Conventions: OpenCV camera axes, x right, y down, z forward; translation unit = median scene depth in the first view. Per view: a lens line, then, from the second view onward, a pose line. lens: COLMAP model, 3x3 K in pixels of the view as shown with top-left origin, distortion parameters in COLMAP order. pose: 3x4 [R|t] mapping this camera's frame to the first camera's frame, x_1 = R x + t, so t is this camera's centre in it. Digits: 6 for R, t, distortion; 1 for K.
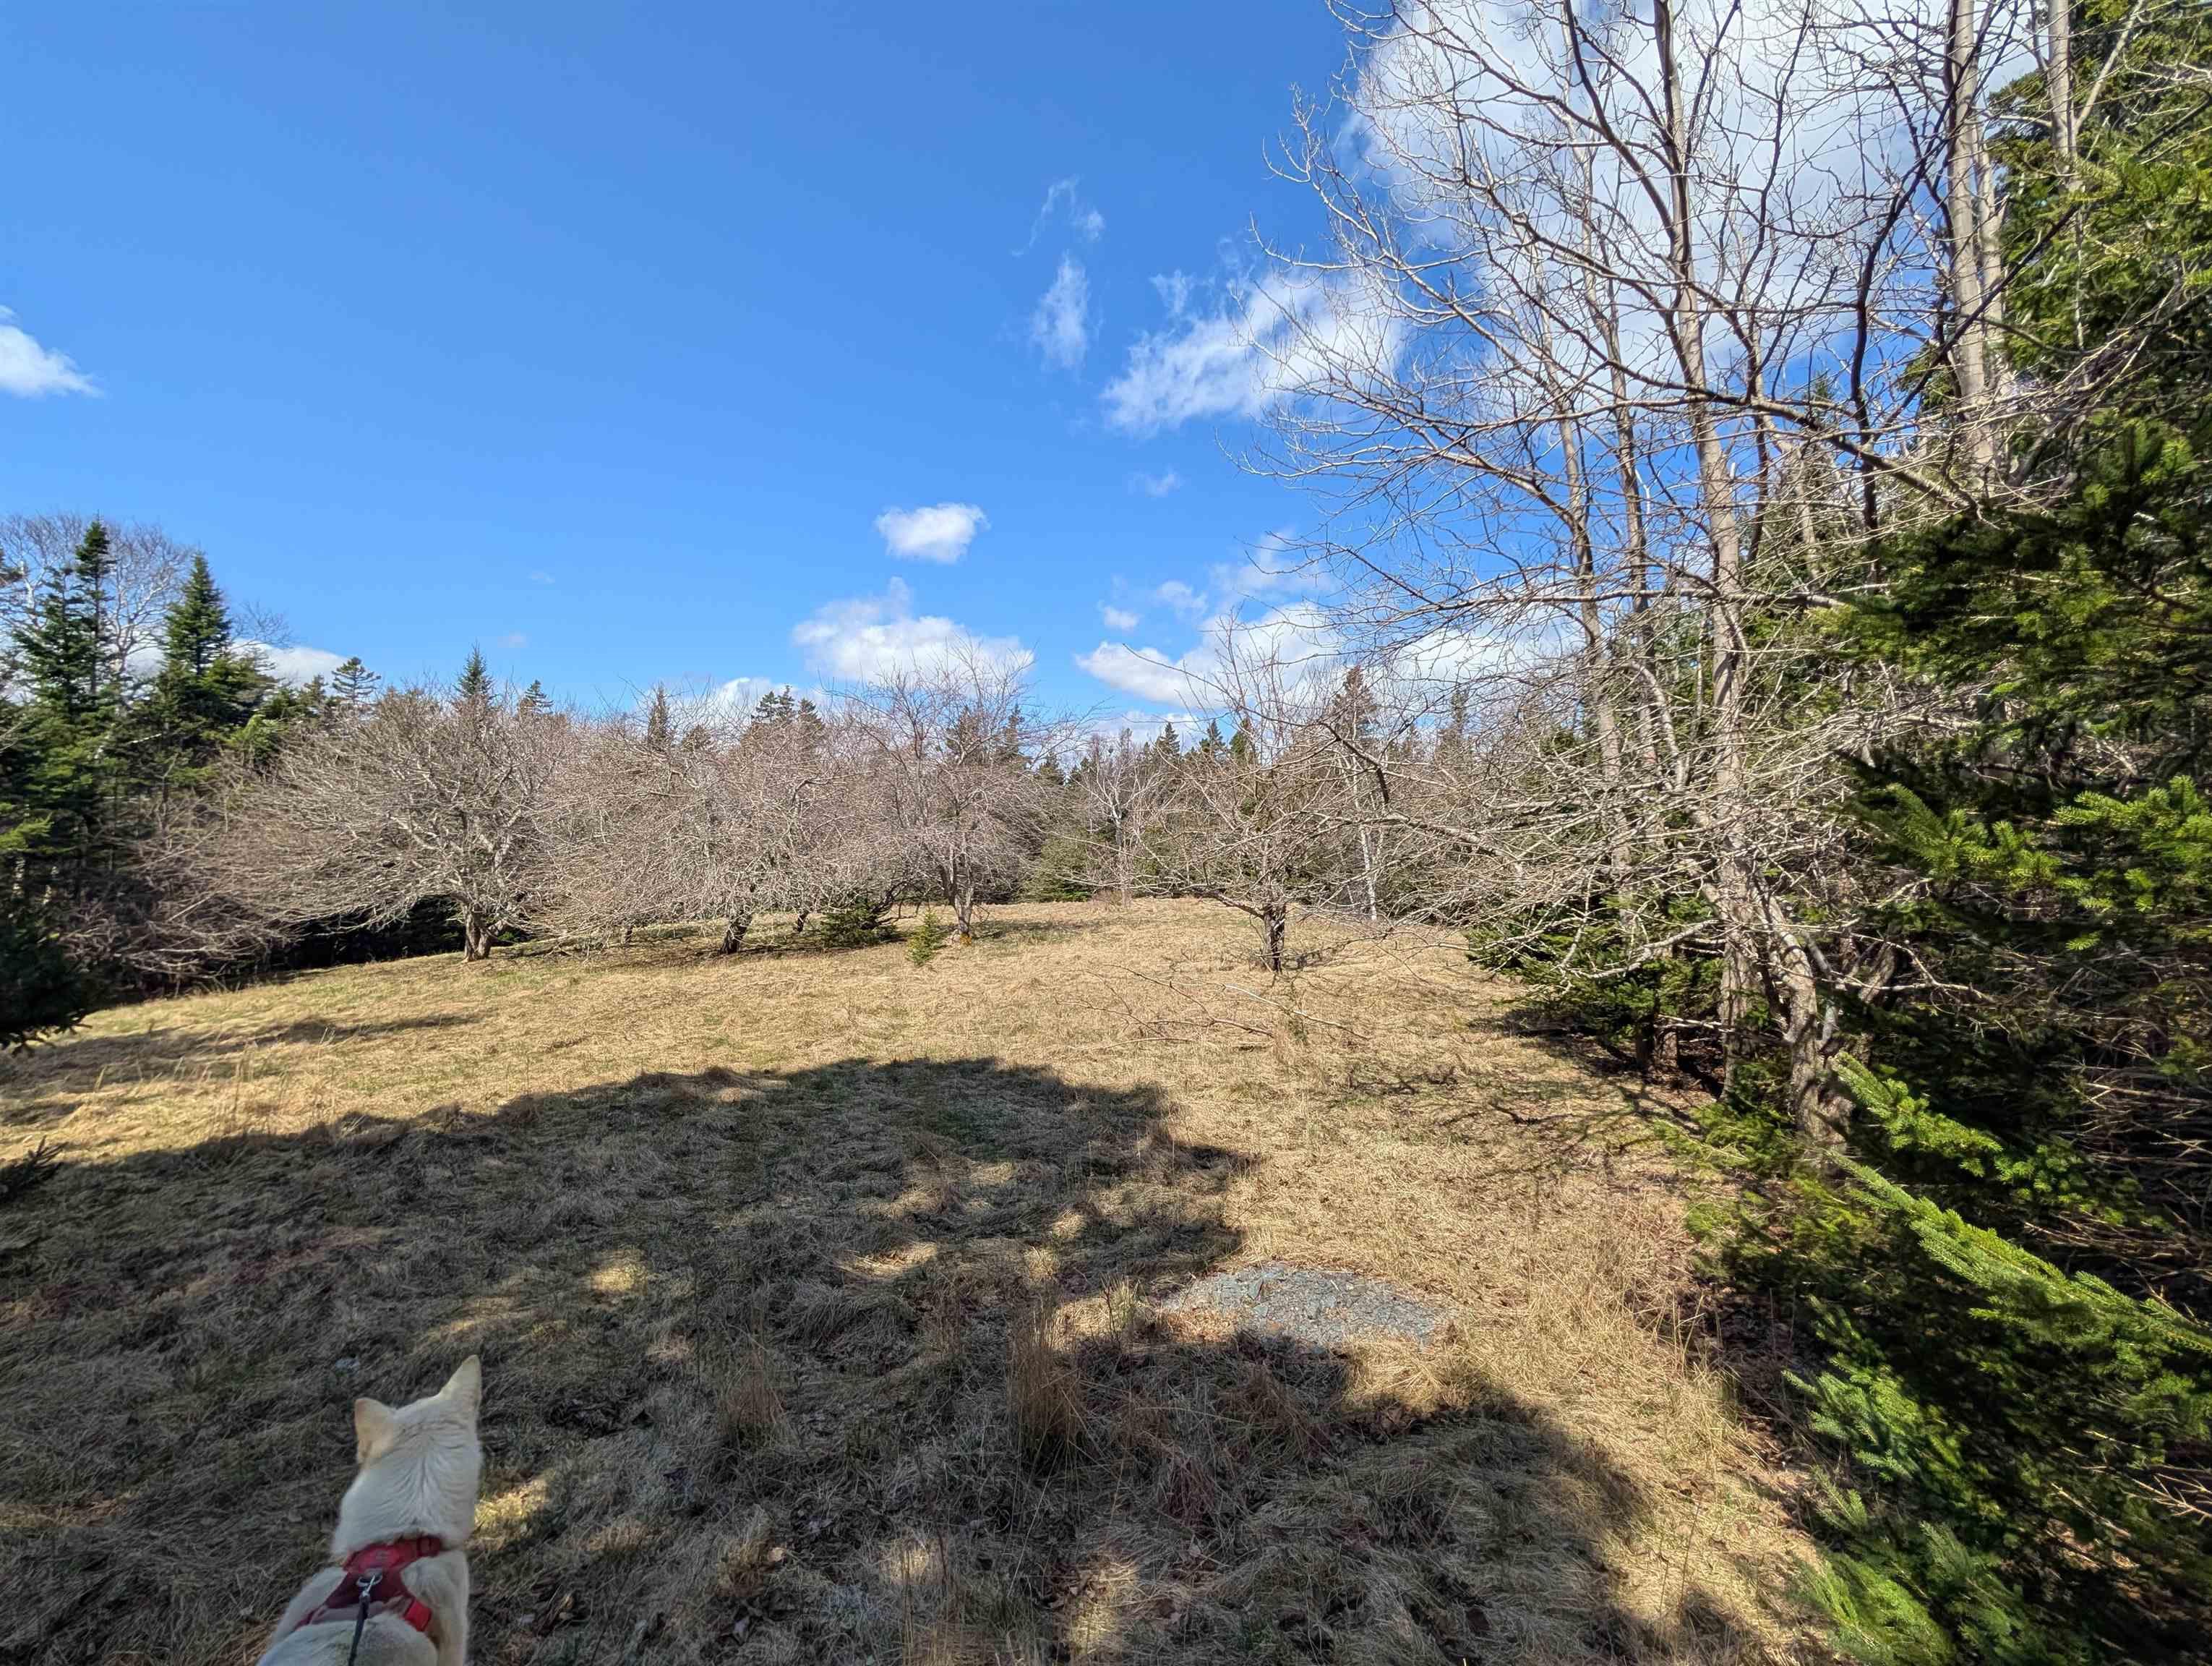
lens RADIAL K [[776.1, 0, 1106.3], [0, 776.1, 827.2], [0, 0, 1]] dist [0.001527, 0.000139]
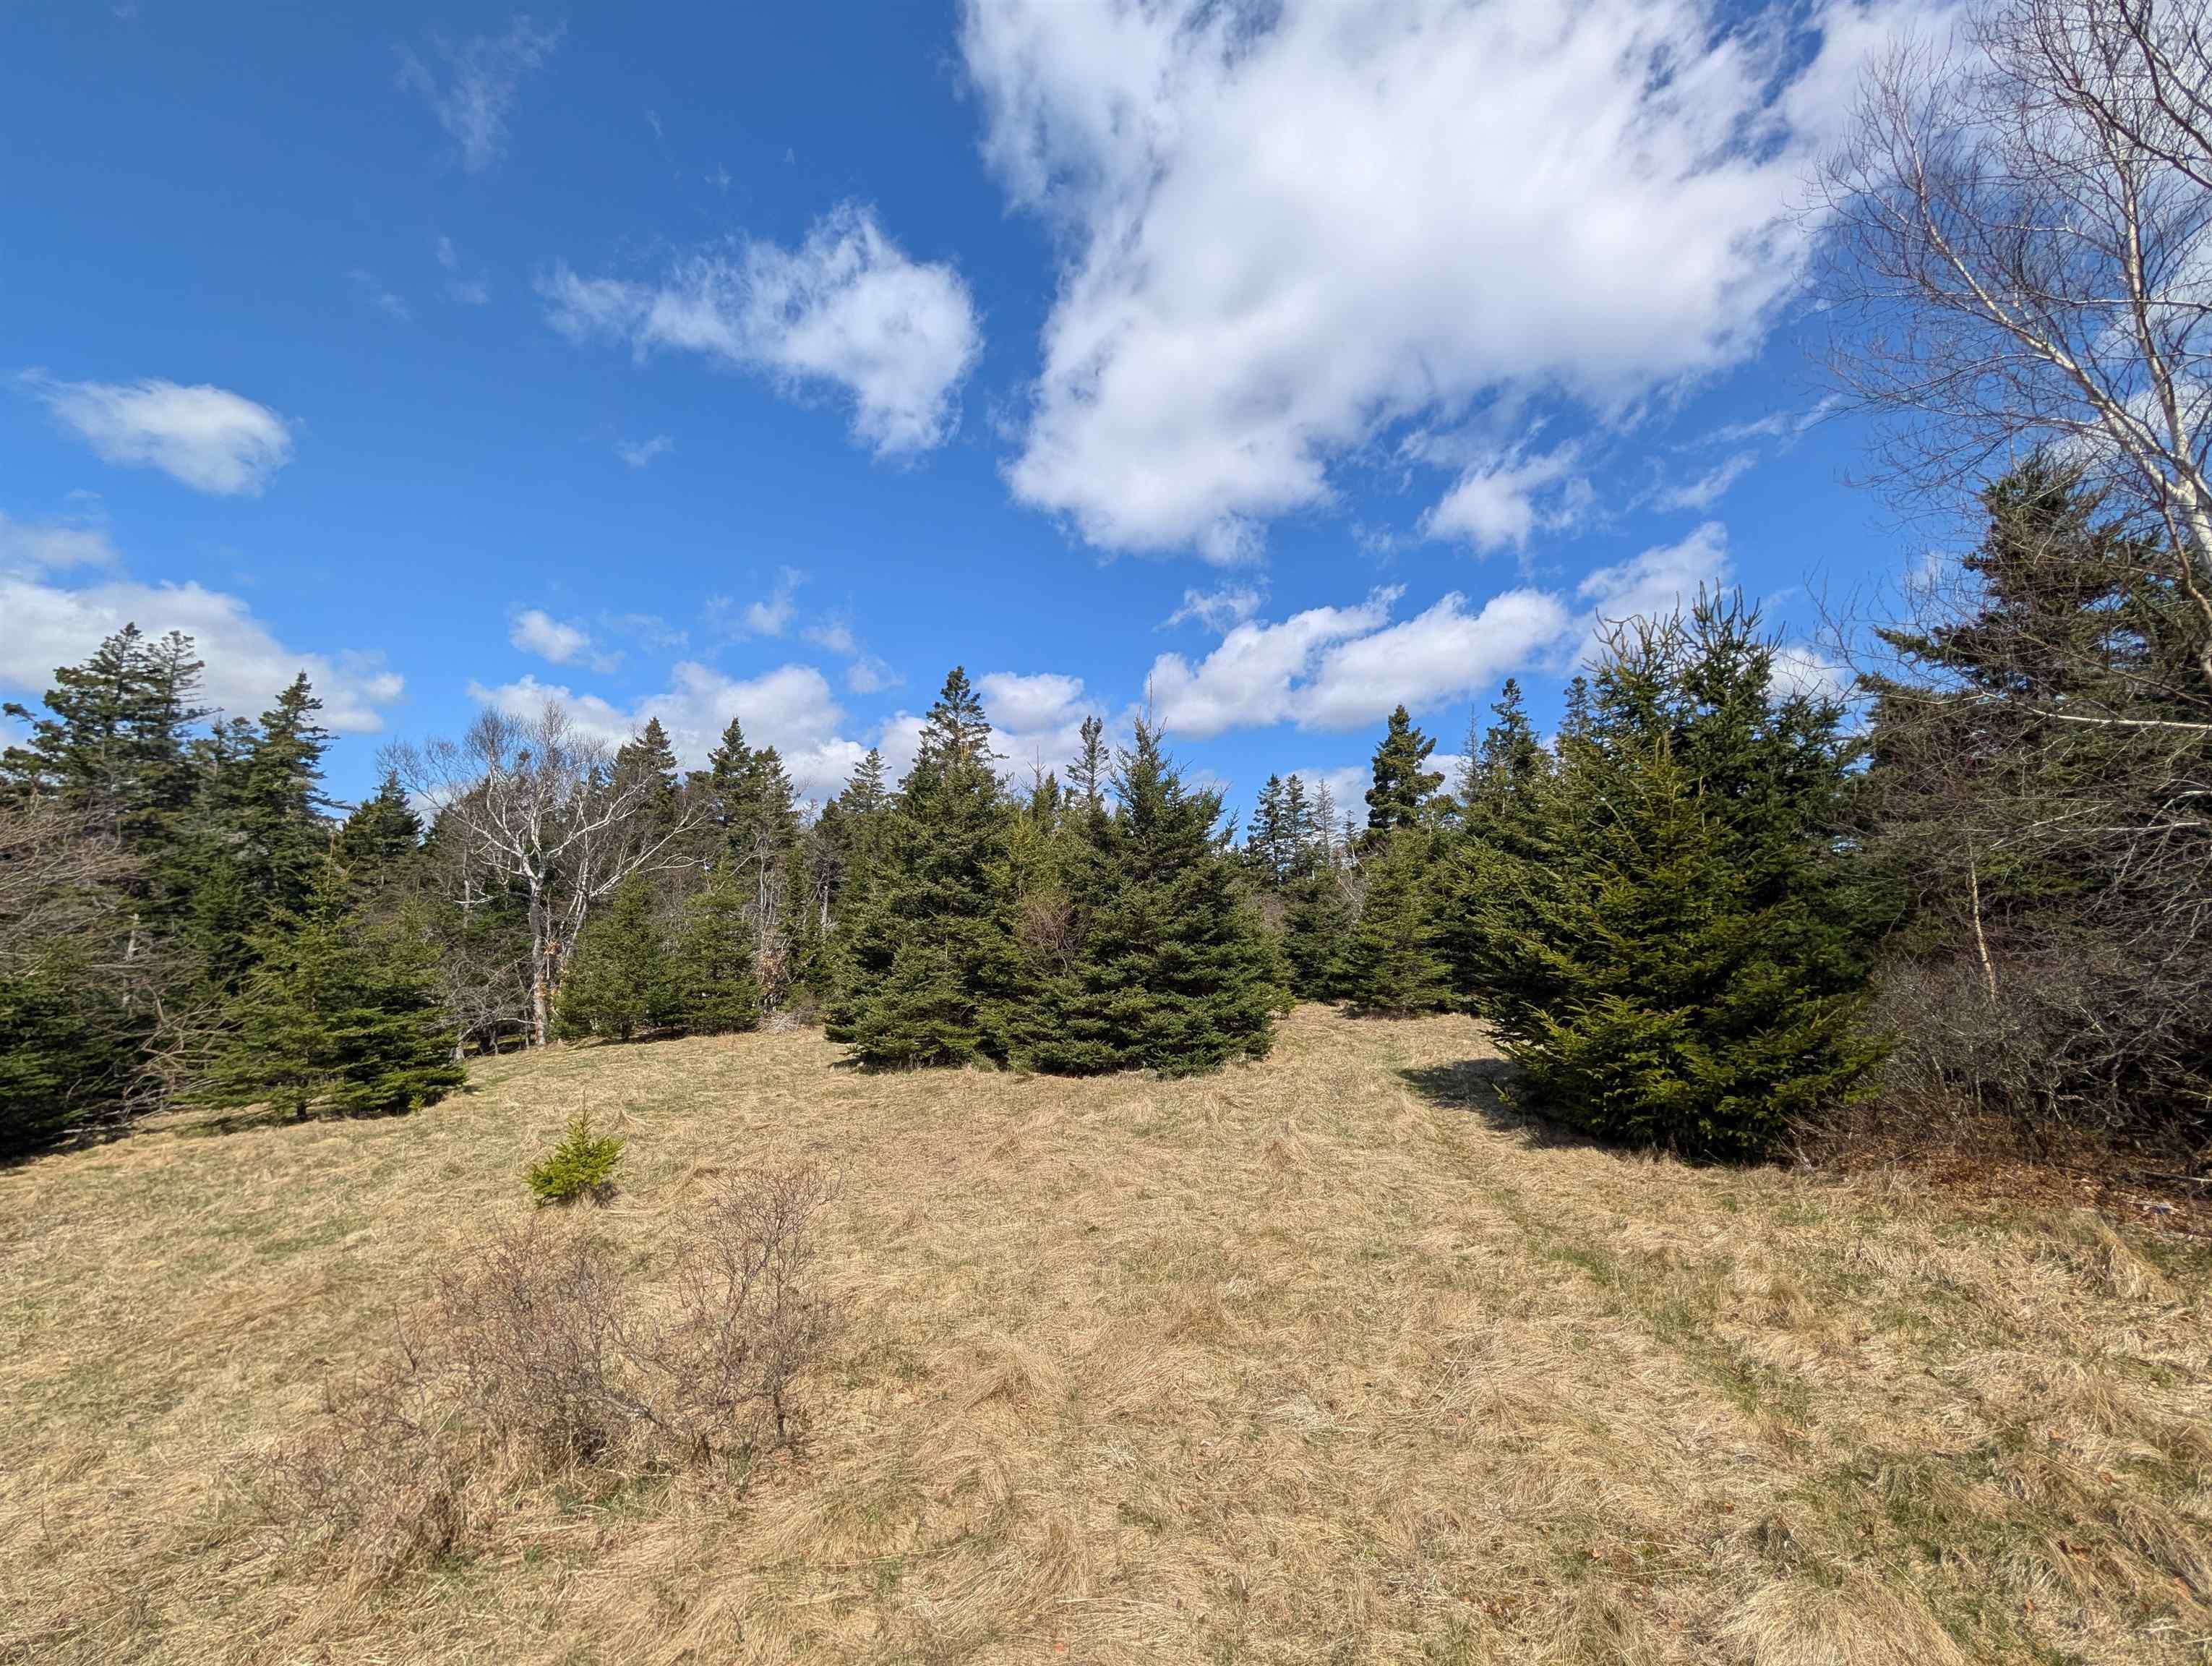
lens RADIAL K [[776.1, 0, 1101.1], [0, 776.1, 836.2], [0, 0, 1]] dist [0.001527, 0.000139]
pose [[0.800445, 0.057980, 0.596596, 0.003997], [0.009193, 0.994006, -0.108937, 0.010243], [-0.599336, 0.092682, 0.795114, 0.209388]]
